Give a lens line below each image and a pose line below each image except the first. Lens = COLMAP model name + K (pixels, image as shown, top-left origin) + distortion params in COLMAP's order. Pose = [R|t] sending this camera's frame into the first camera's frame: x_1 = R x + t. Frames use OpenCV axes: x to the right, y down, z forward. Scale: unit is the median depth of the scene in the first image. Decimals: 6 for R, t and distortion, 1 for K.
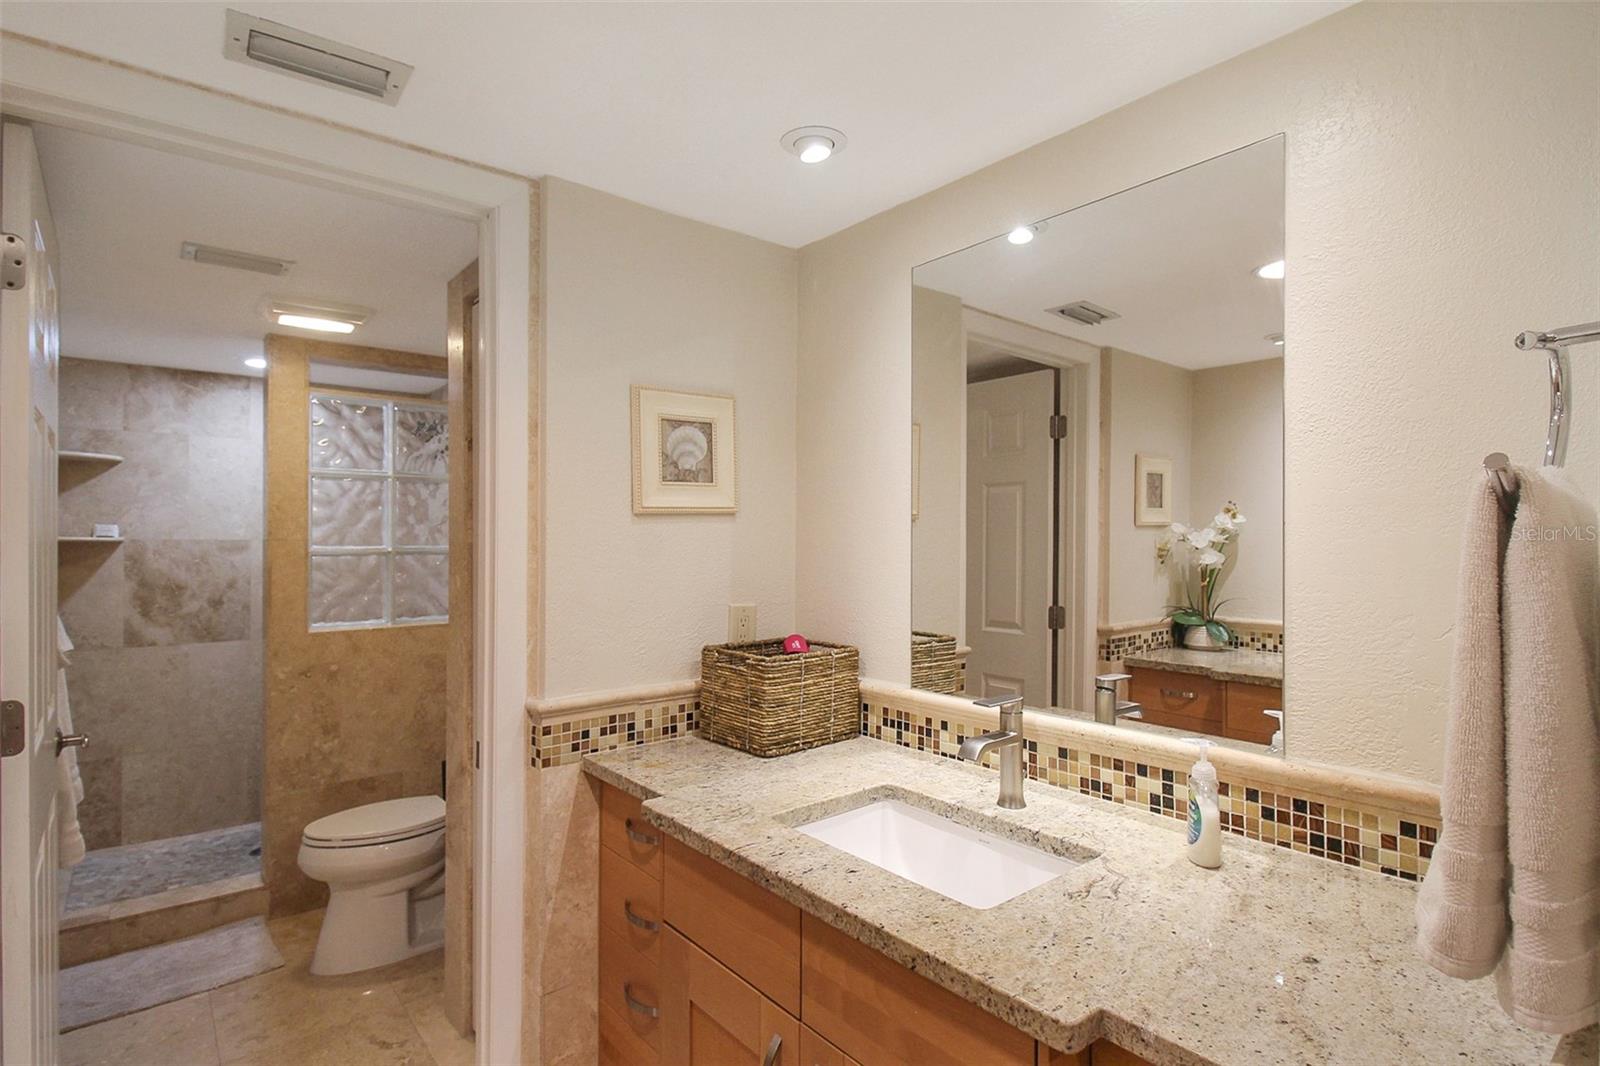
lens RADIAL K [[785.0, 0, 768.2], [0, 785.0, 536.2], [0, 0, 1]] dist [0.021814, -0.016616]
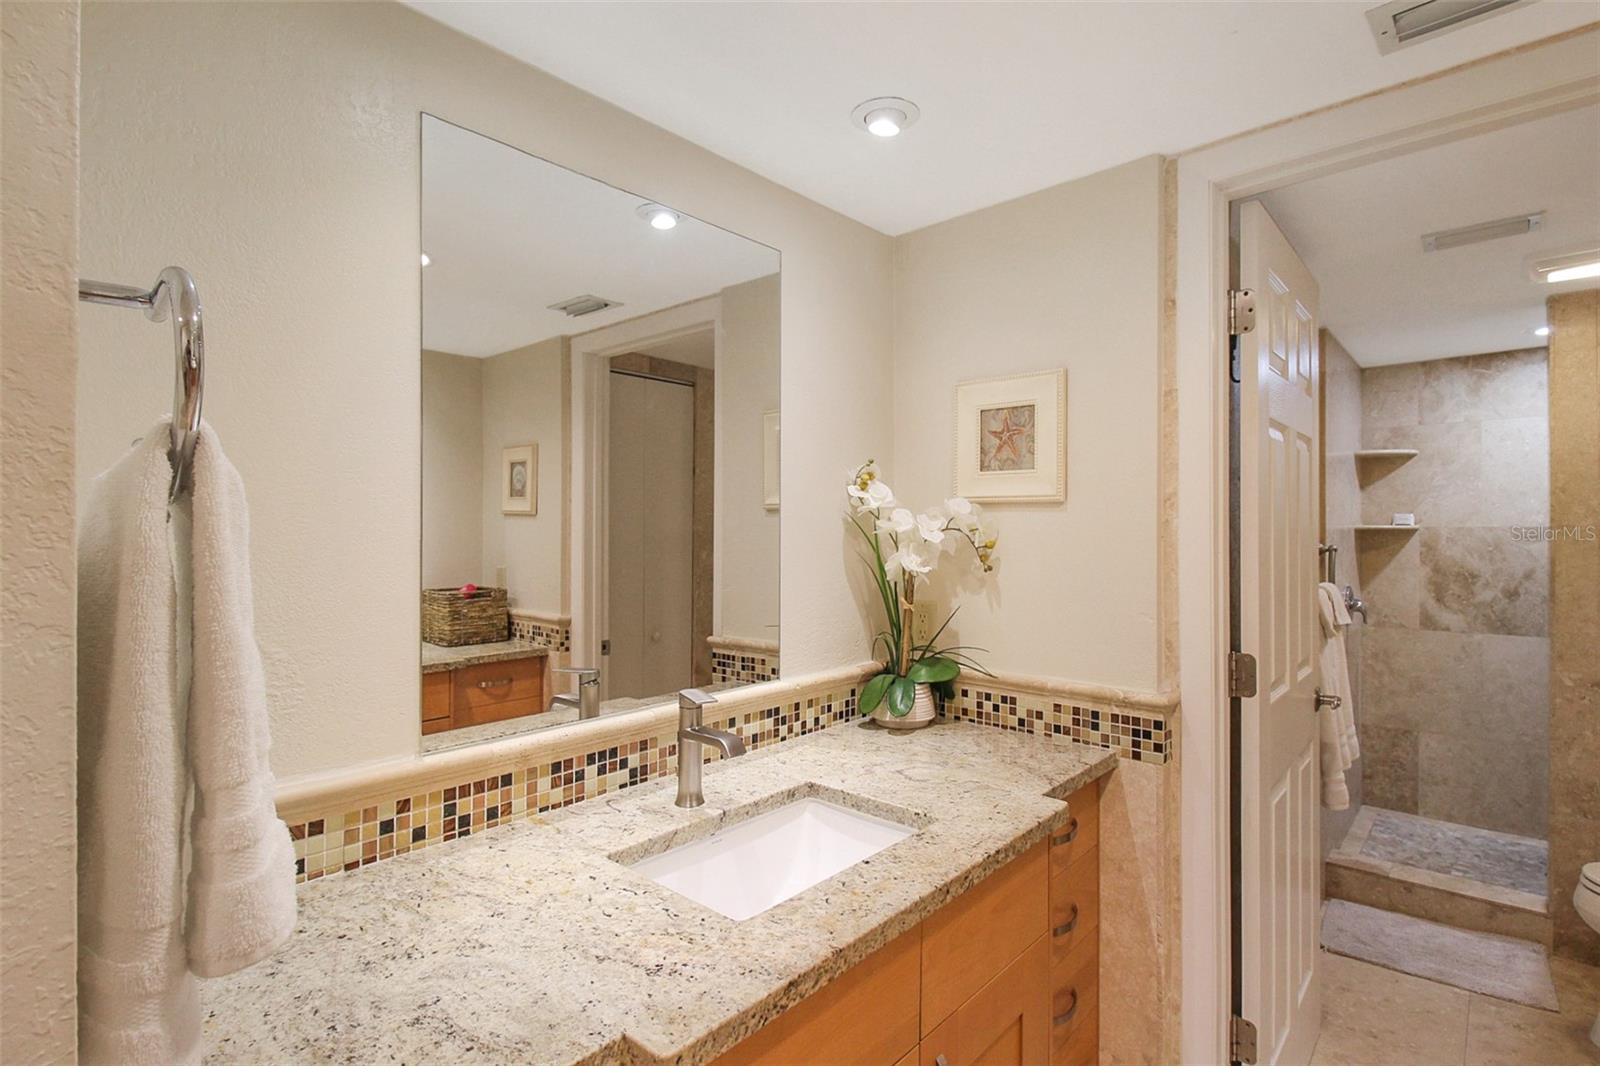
lens RADIAL K [[773.2, 0, 856.5], [0, 773.2, 515.6], [0, 0, 1]] dist [0.014533, -0.012569]
pose [[0.210852, -0.021320, -0.977286, 0.048852], [0.010605, 0.999753, -0.019522, 0.000858], [0.977461, -0.006248, 0.211026, 0.042016]]
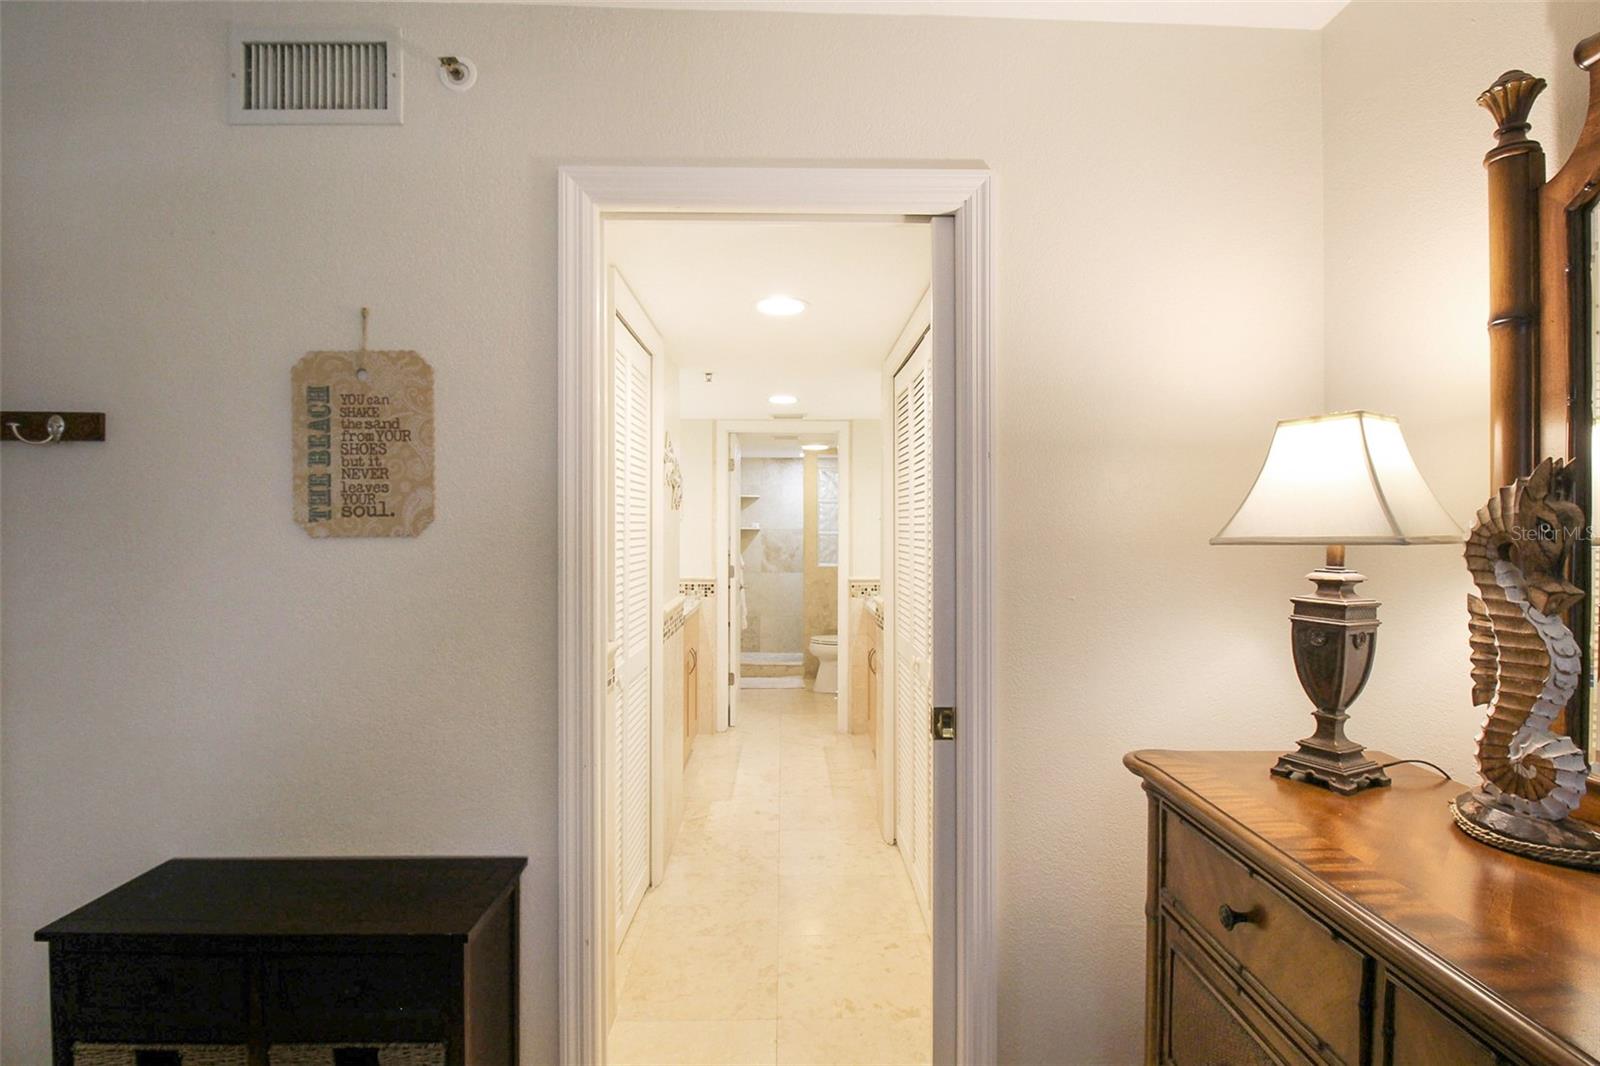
lens RADIAL K [[781.4, 0, 805.3], [0, 781.4, 528.9], [0, 0, 1]] dist [-0.021083, -0.000614]
pose [[0.800469, 0.001067, -0.599373, 0.753935], [0.001851, 0.999989, 0.004253, -0.003904], [0.599371, -0.004514, 0.800458, -0.863624]]
